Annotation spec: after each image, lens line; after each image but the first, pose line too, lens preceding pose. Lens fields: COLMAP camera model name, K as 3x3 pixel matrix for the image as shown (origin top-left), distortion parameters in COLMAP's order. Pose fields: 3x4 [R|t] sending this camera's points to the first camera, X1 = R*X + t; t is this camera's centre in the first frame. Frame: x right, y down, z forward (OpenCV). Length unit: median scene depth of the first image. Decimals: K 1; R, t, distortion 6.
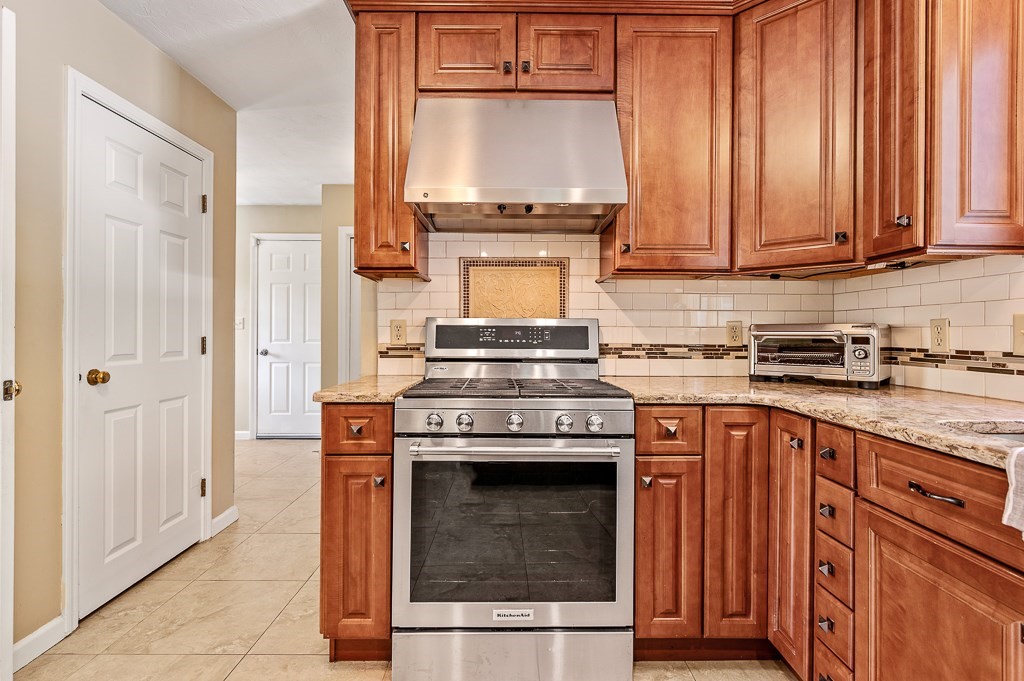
lens RADIAL K [[479.9, 0, 517.8], [0, 479.9, 335.1], [0, 0, 1]] dist [0.000342, -0.000098]
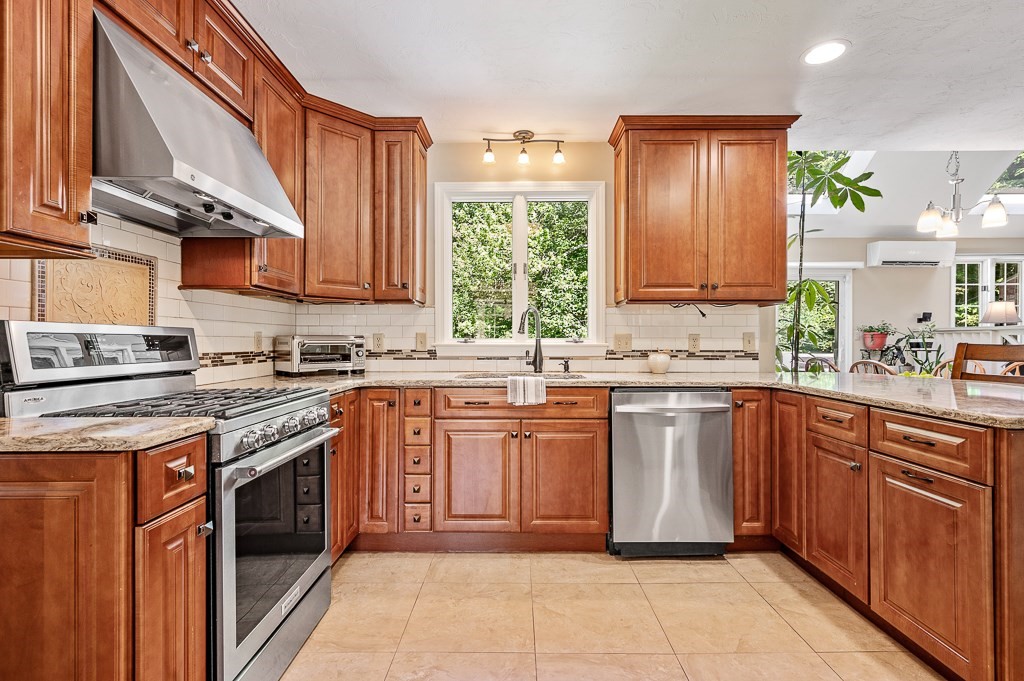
lens RADIAL K [[479.9, 0, 517.8], [0, 479.9, 335.1], [0, 0, 1]] dist [0.000342, -0.000098]
pose [[0.019488, 0.005676, 0.999794, -0.773281], [0.004273, 0.999974, -0.005761, -0.011127], [-0.999801, 0.004384, 0.019463, 0.319867]]
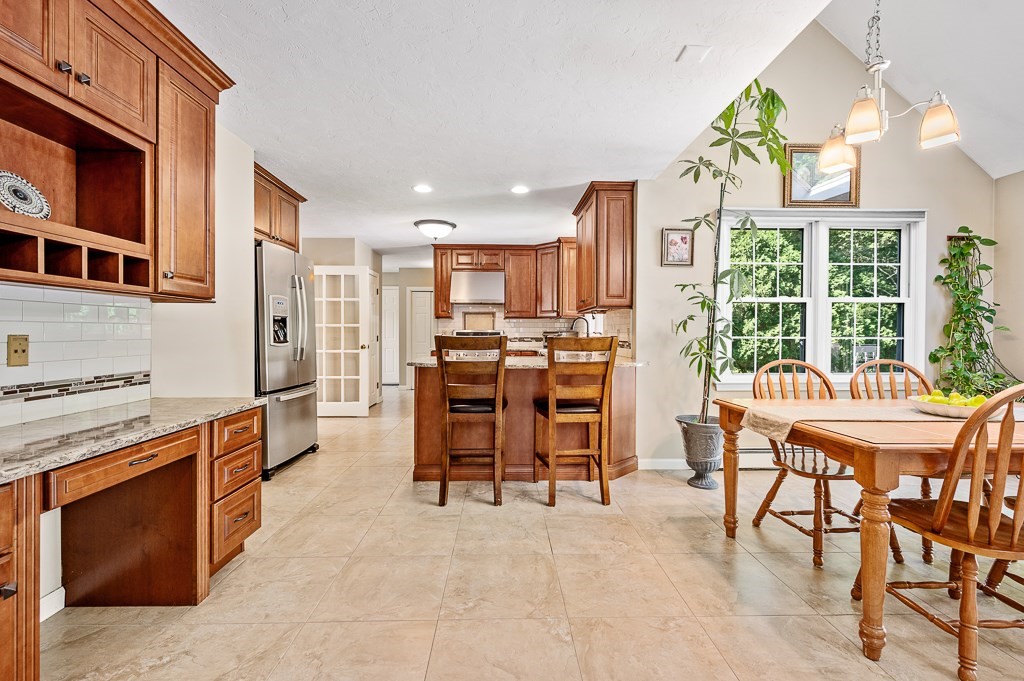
lens RADIAL K [[447.3, 0, 512.0], [0, 447.3, 340.5], [0, 0, 1]] dist [0.000334, 0.000025]
pose [[0.999916, -0.001344, 0.012857, 0.184148], [0.001161, 0.999899, 0.014184, -0.004982], [-0.012875, -0.014168, 0.999817, -2.163743]]
